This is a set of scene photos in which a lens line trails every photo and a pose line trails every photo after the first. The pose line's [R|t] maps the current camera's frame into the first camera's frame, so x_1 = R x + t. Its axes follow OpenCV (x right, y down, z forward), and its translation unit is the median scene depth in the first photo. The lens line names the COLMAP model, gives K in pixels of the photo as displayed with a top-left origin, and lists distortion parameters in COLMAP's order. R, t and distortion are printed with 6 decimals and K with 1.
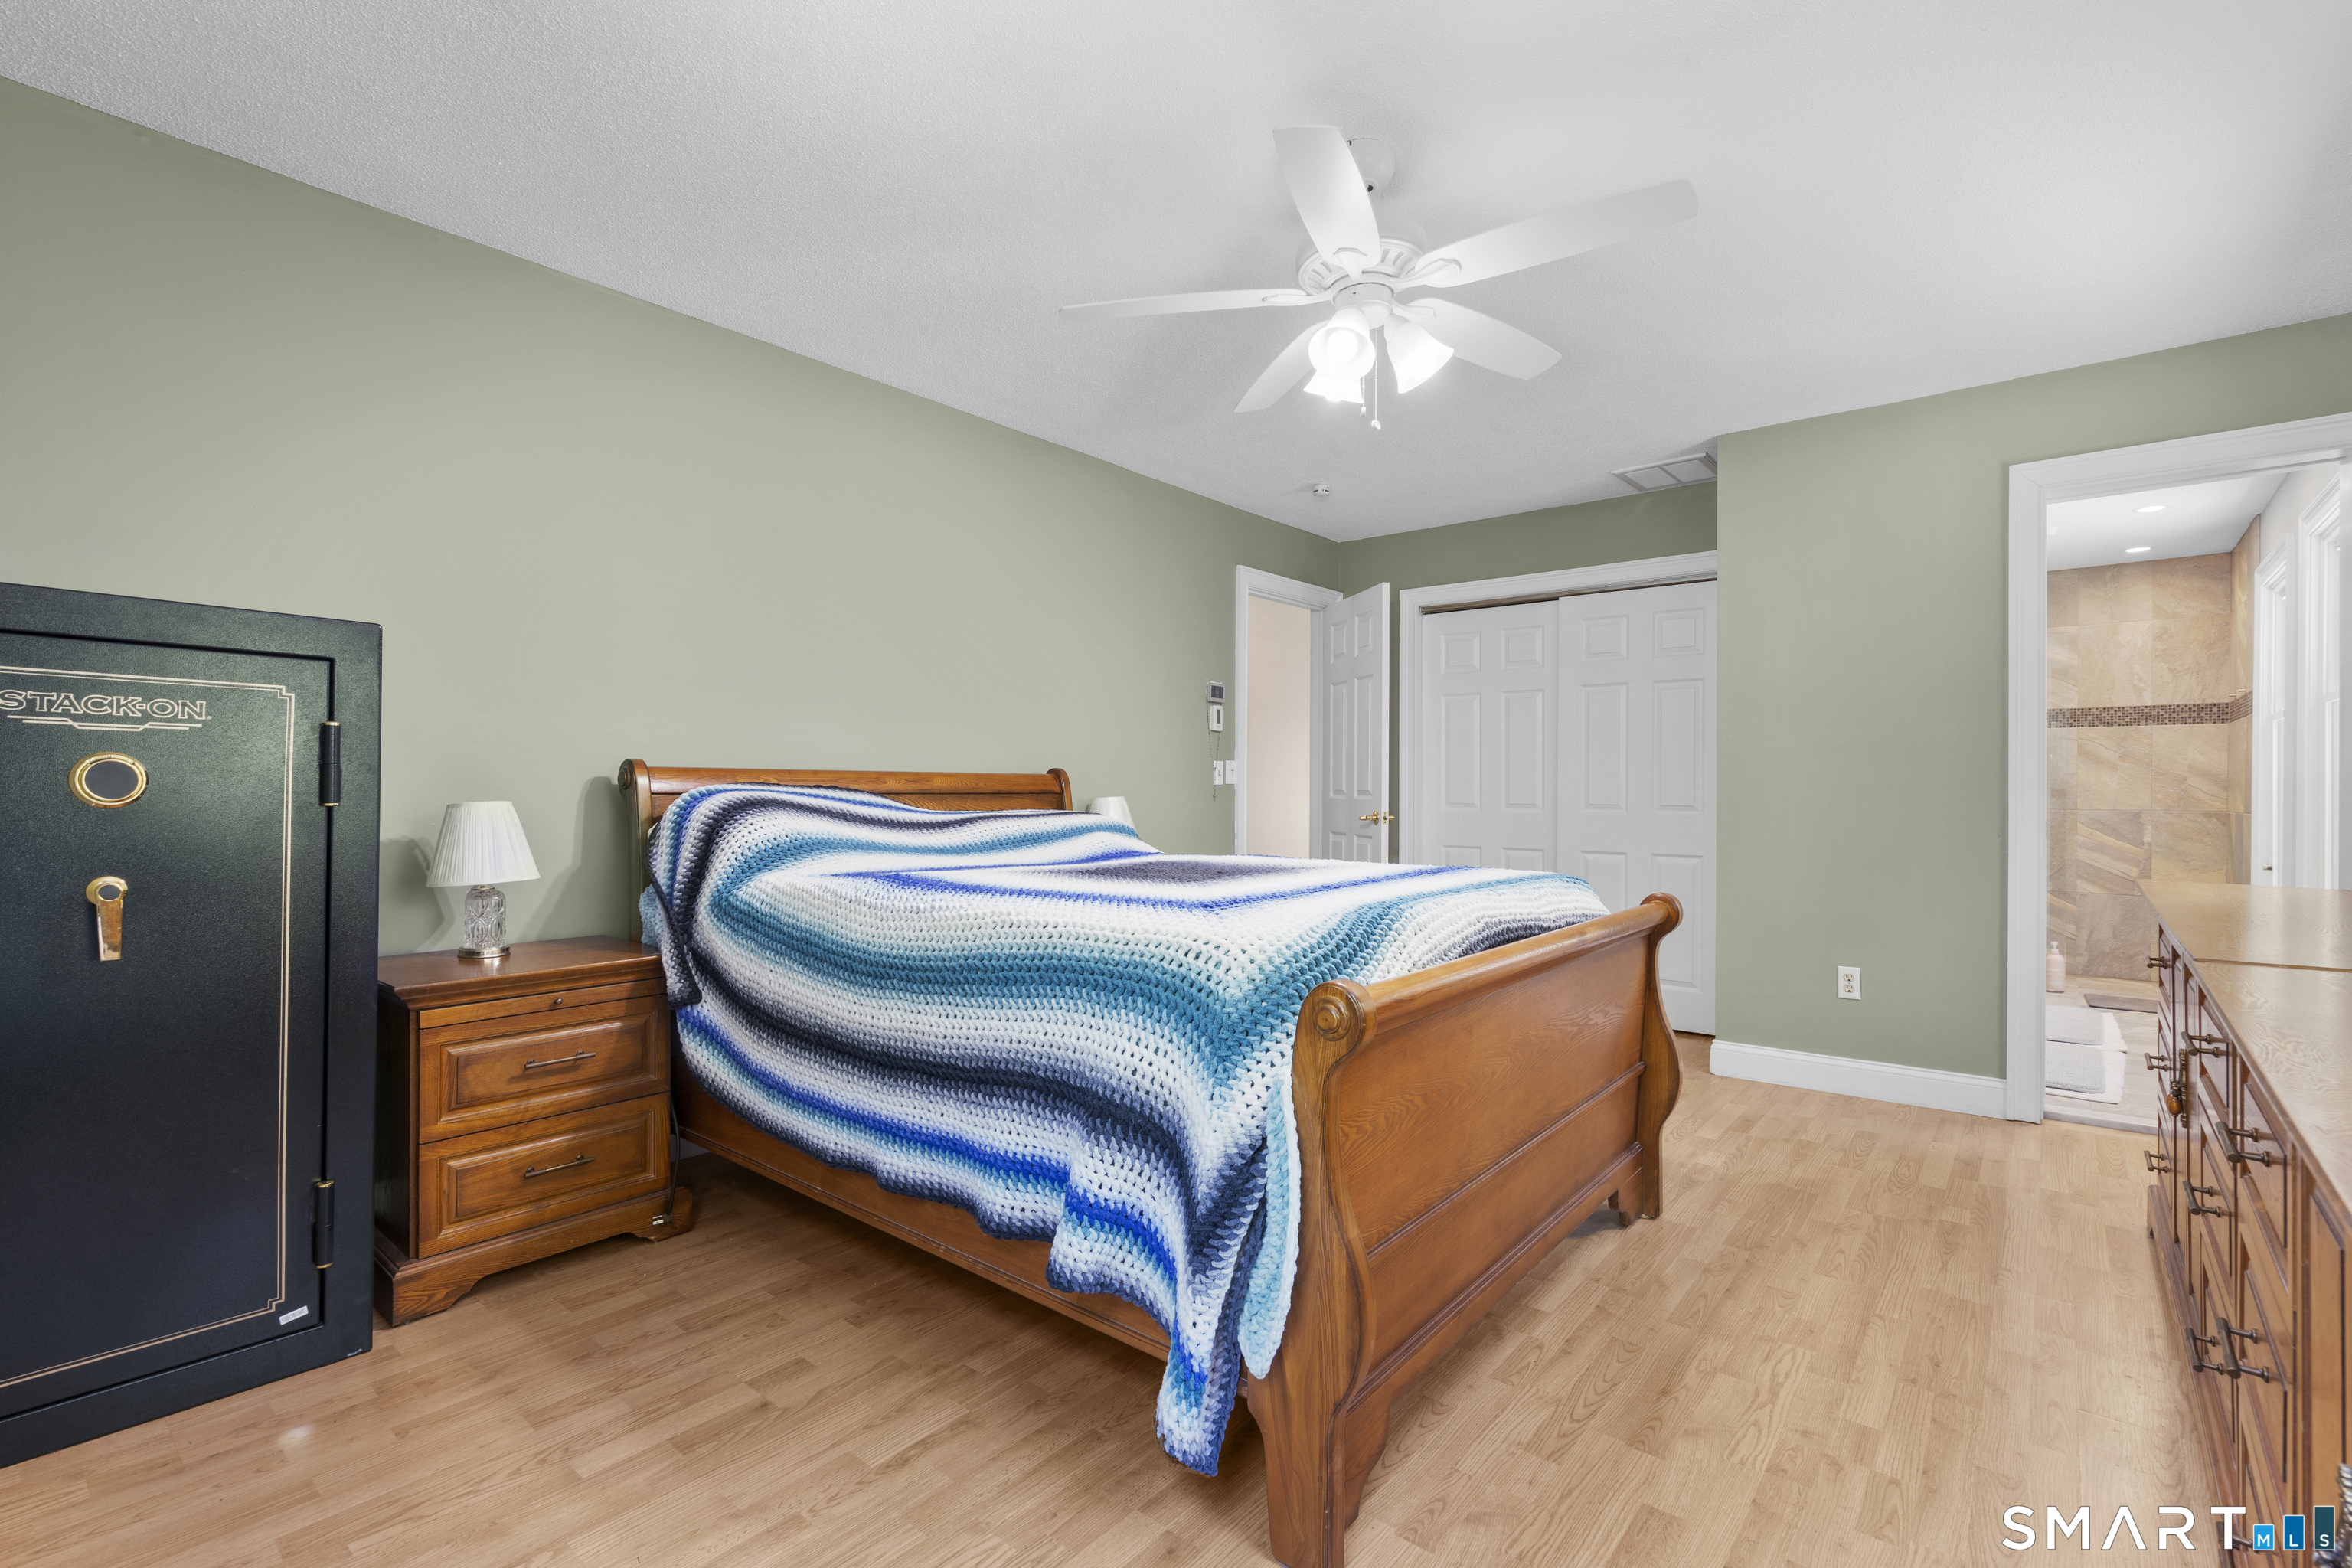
lens RADIAL K [[1050.7, 0, 1182.0], [0, 1050.7, 787.0], [0, 0, 1]] dist [-0.009971, 0.004026]
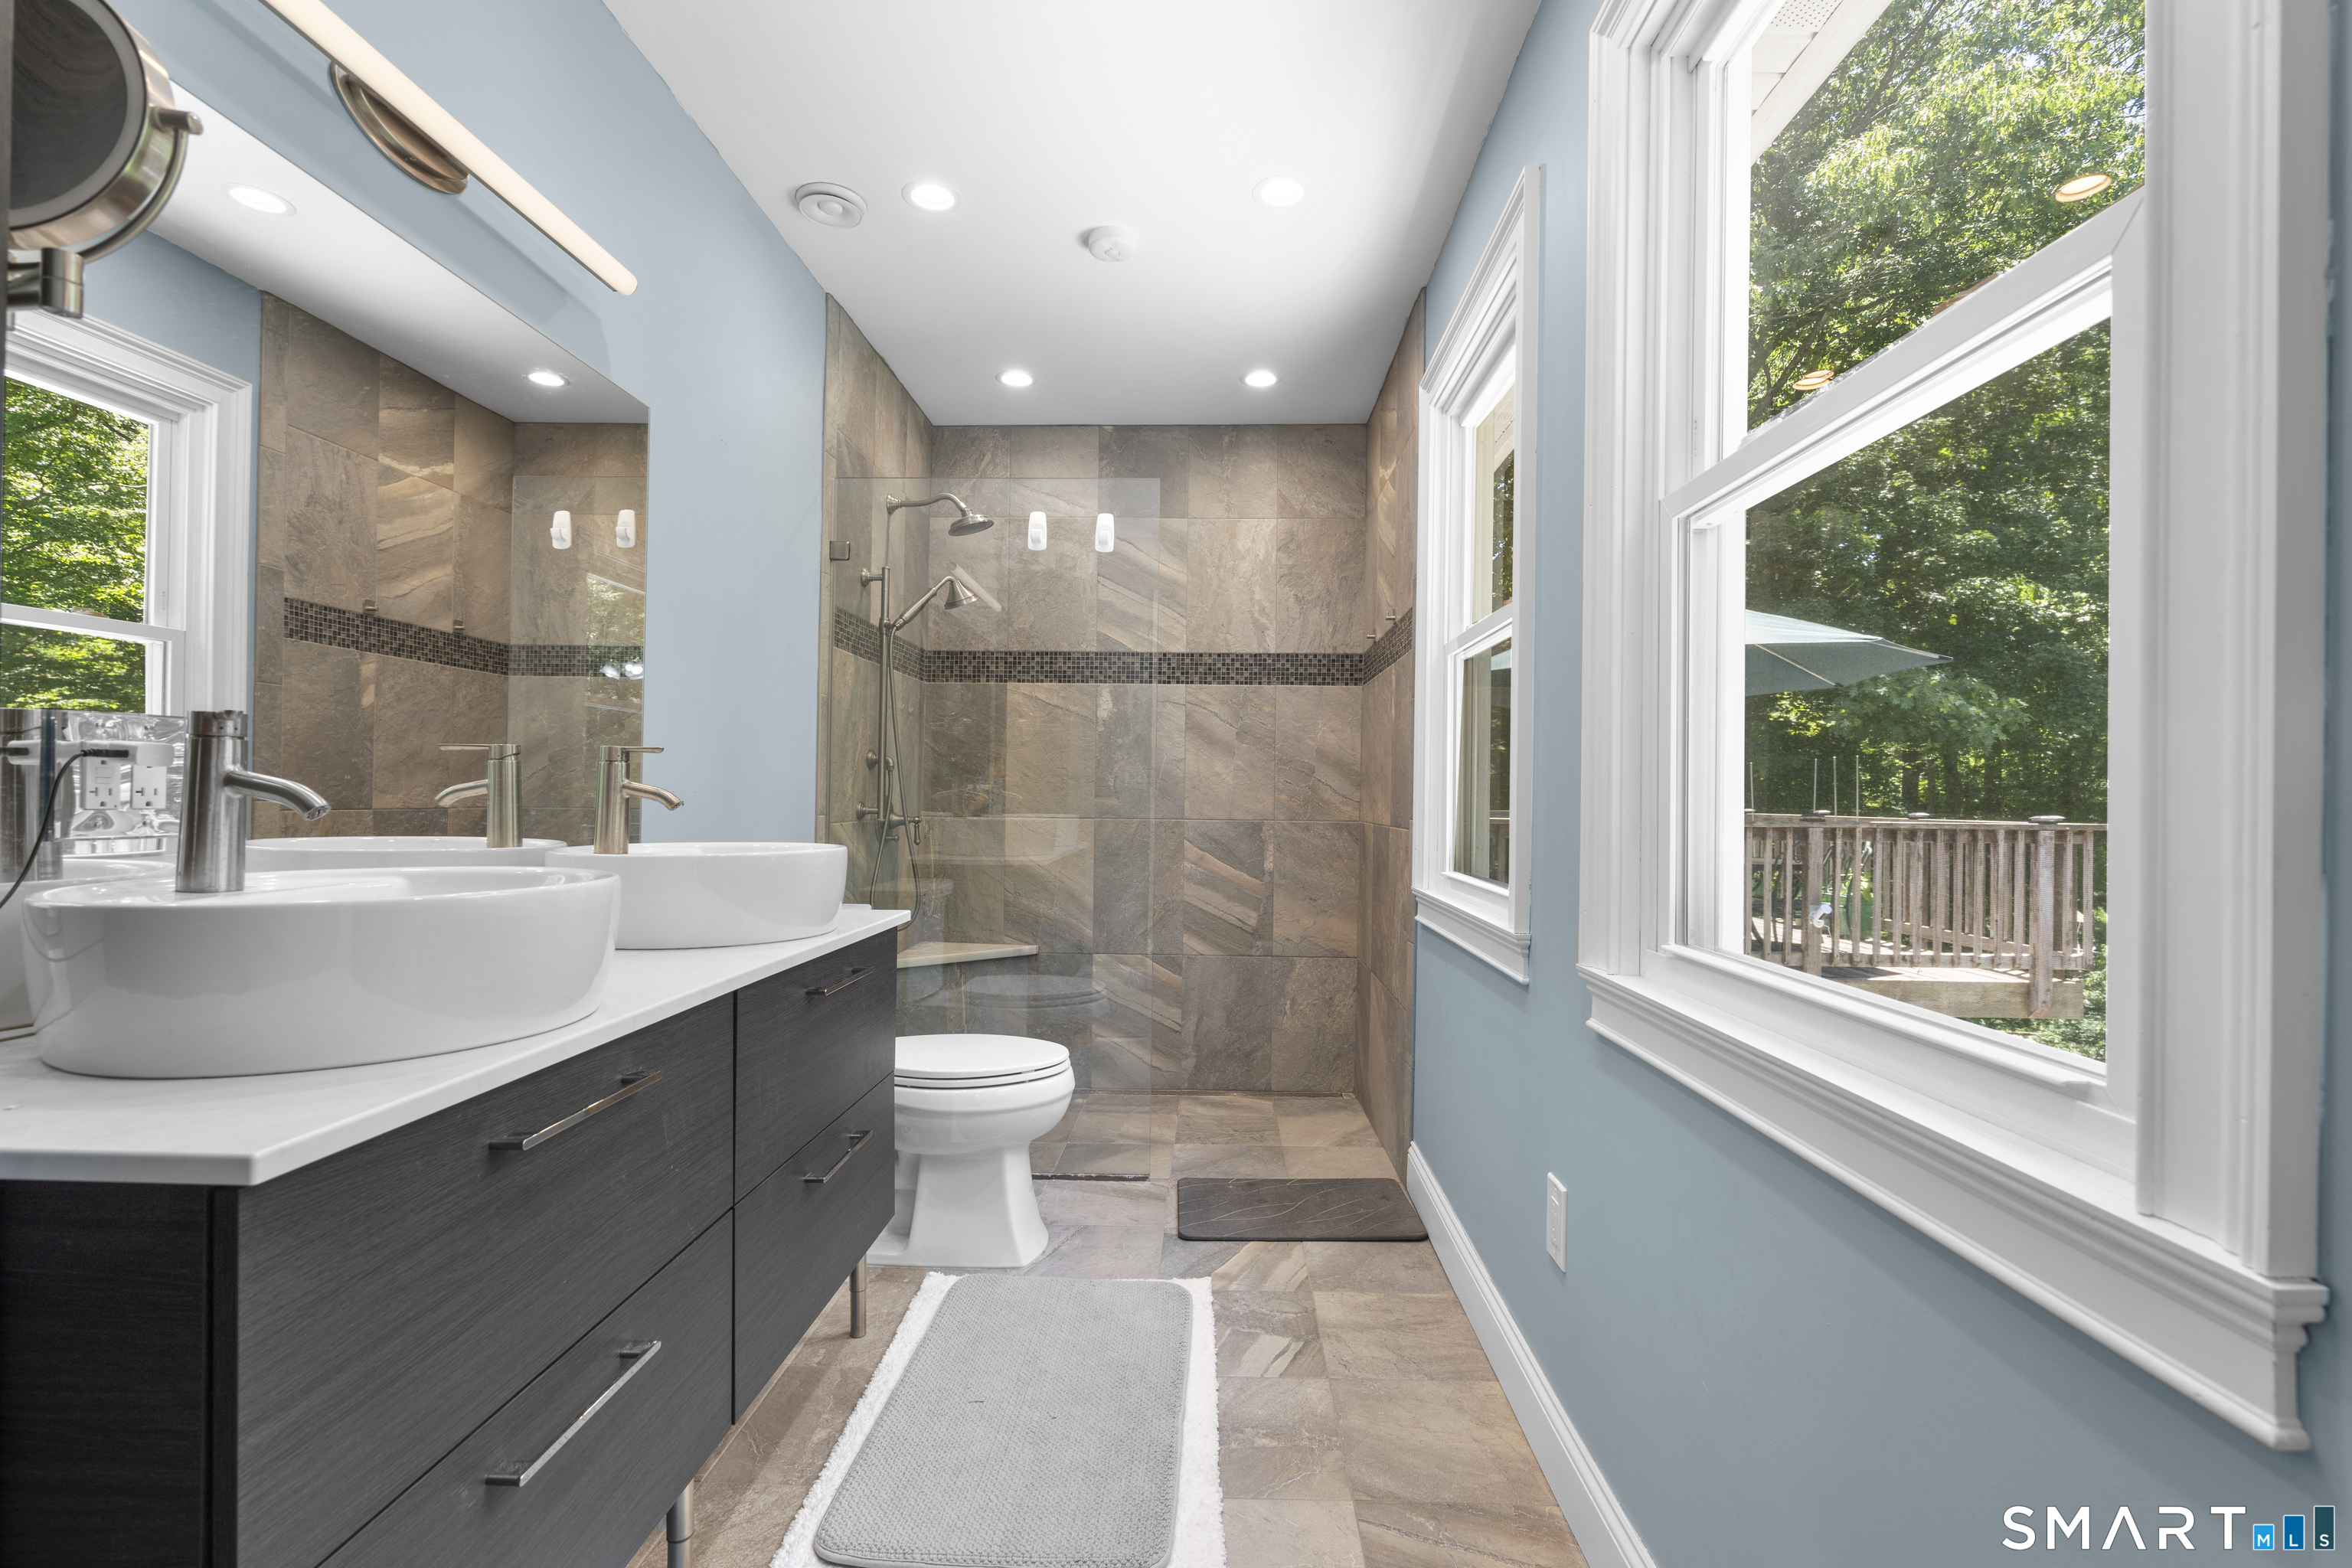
lens RADIAL K [[1050.7, 0, 1178.8], [0, 1050.7, 792.2], [0, 0, 1]] dist [-0.009971, 0.004026]
pose [[0.788837, 0.003723, 0.614591, 0.497074], [-0.006912, 0.999972, 0.002813, 0.004434], [-0.614564, -0.006467, 0.788841, 0.539743]]
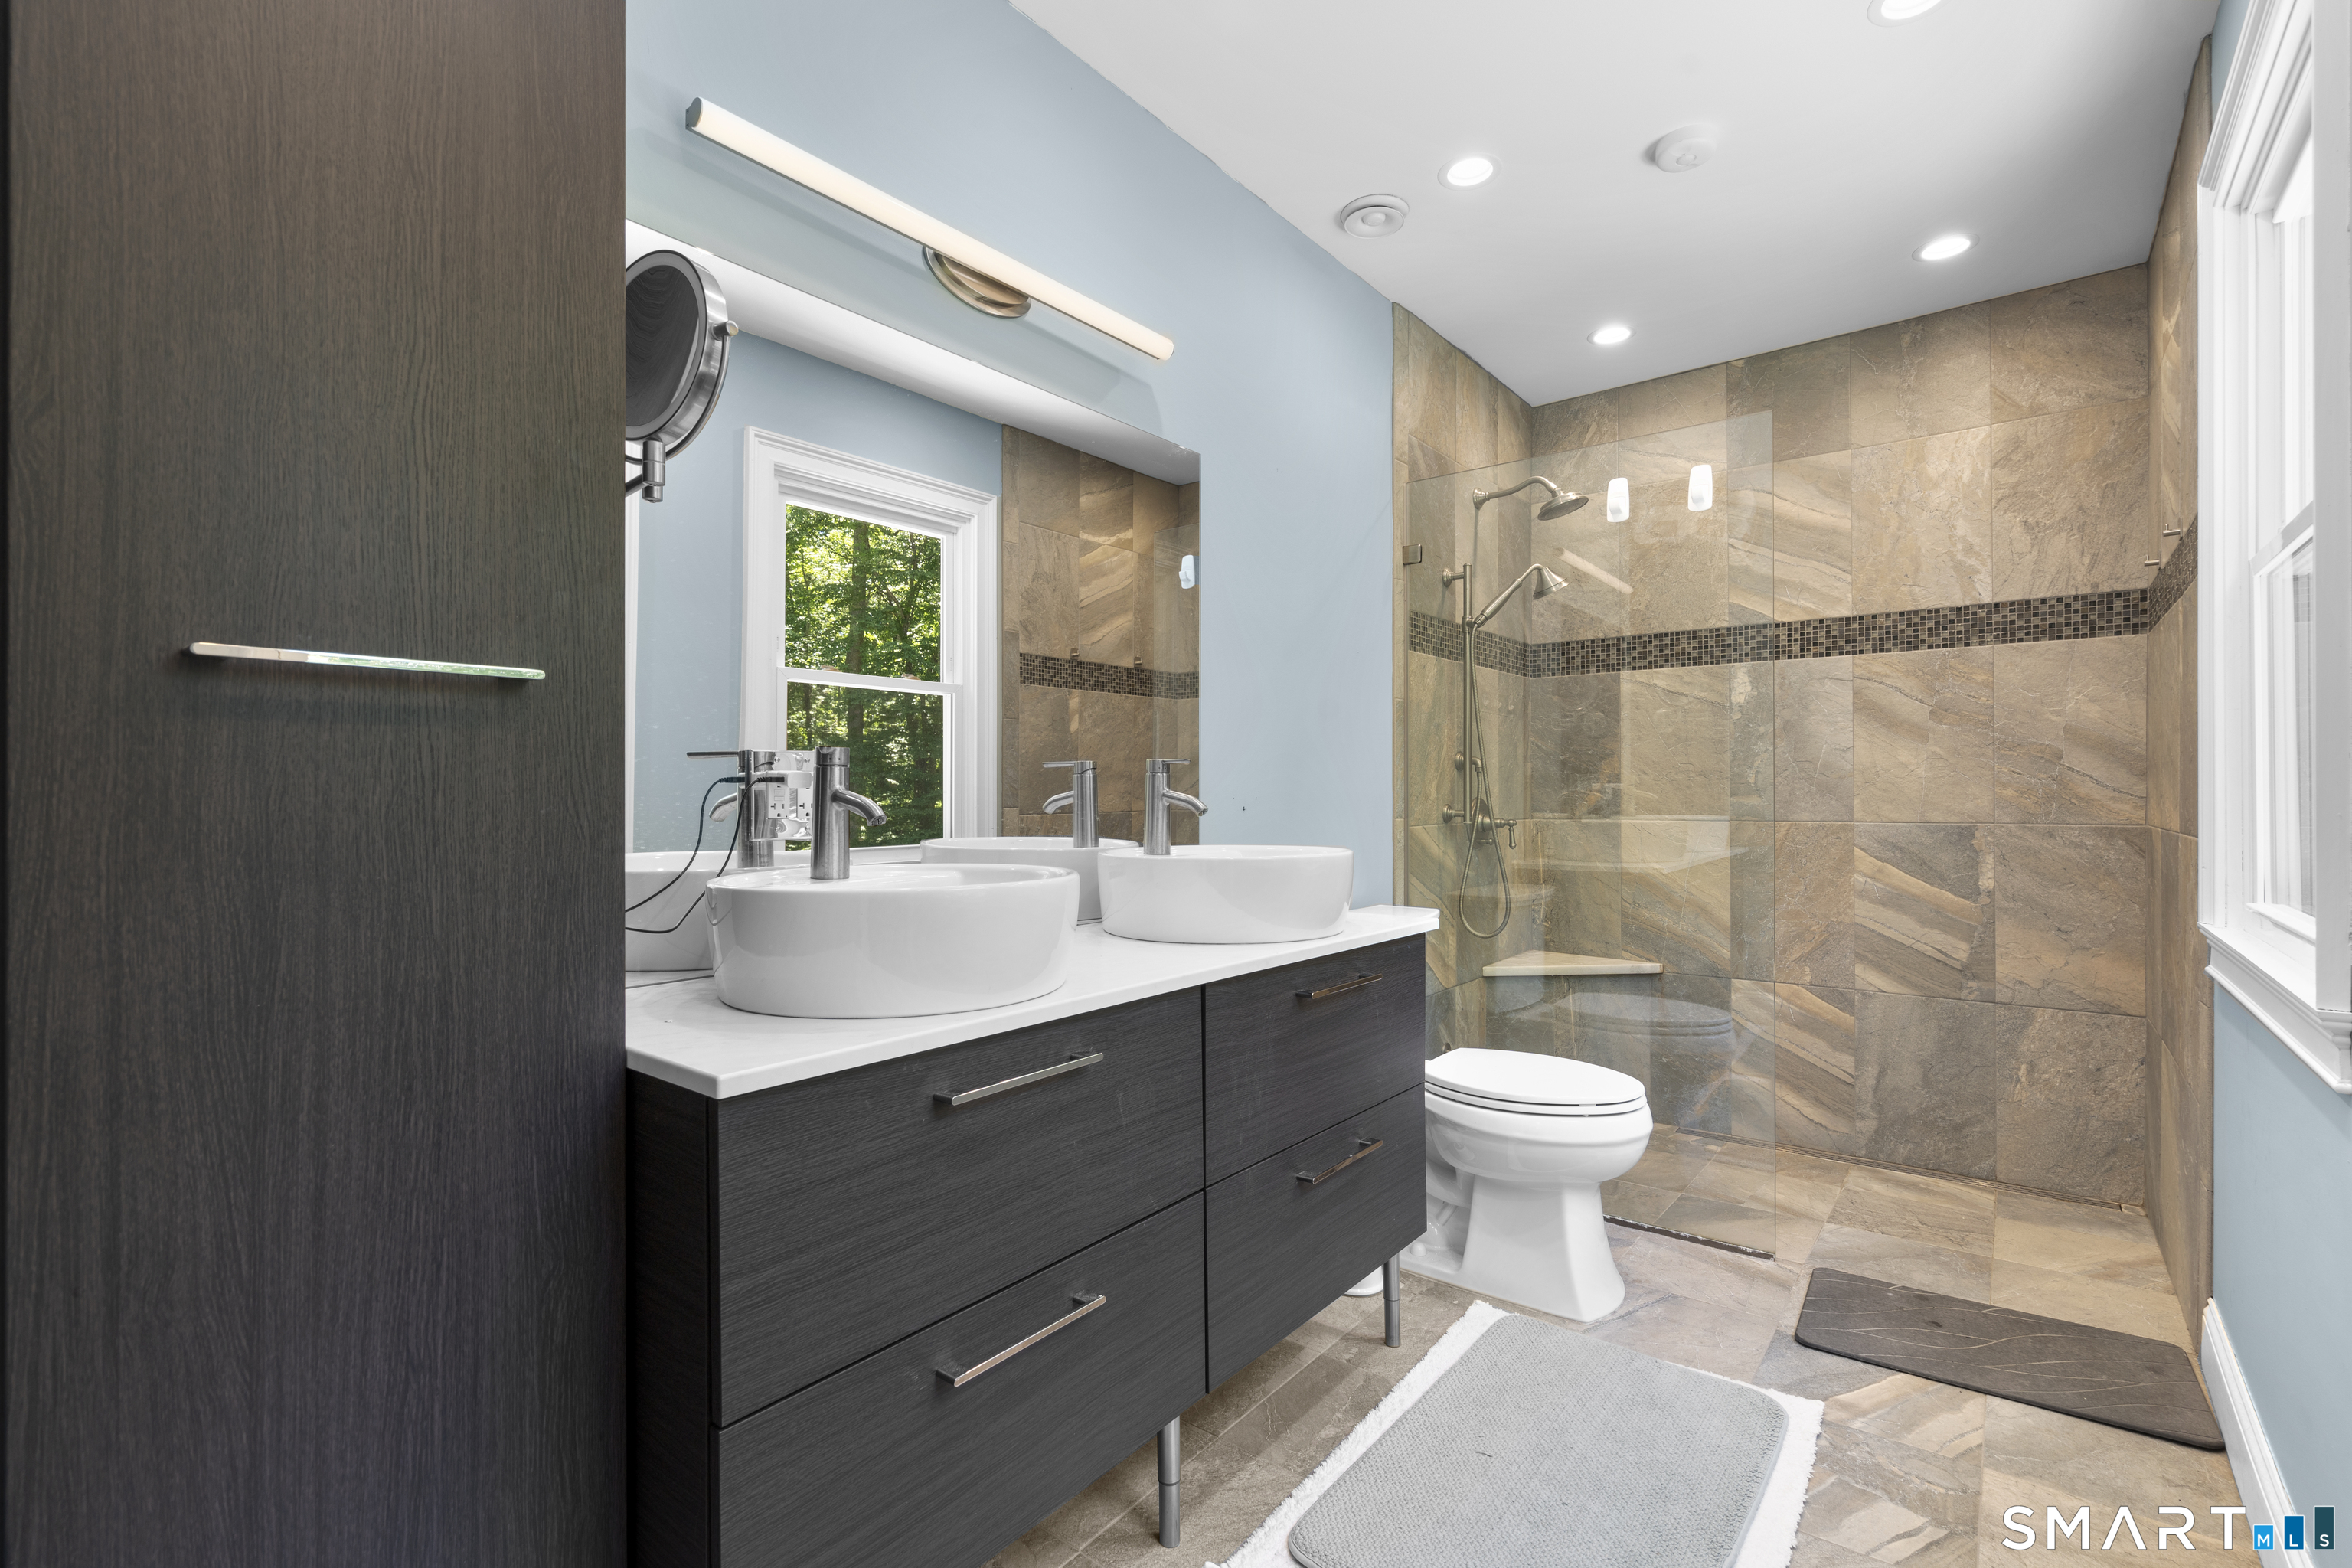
lens RADIAL K [[1050.7, 0, 1174.5], [0, 1050.7, 789.9], [0, 0, 1]] dist [-0.009971, 0.004026]
pose [[0.999679, -0.011777, 0.022437, 0.547910], [0.011803, 0.999930, -0.001028, 0.003605], [-0.022424, 0.001292, 0.999748, 0.535370]]
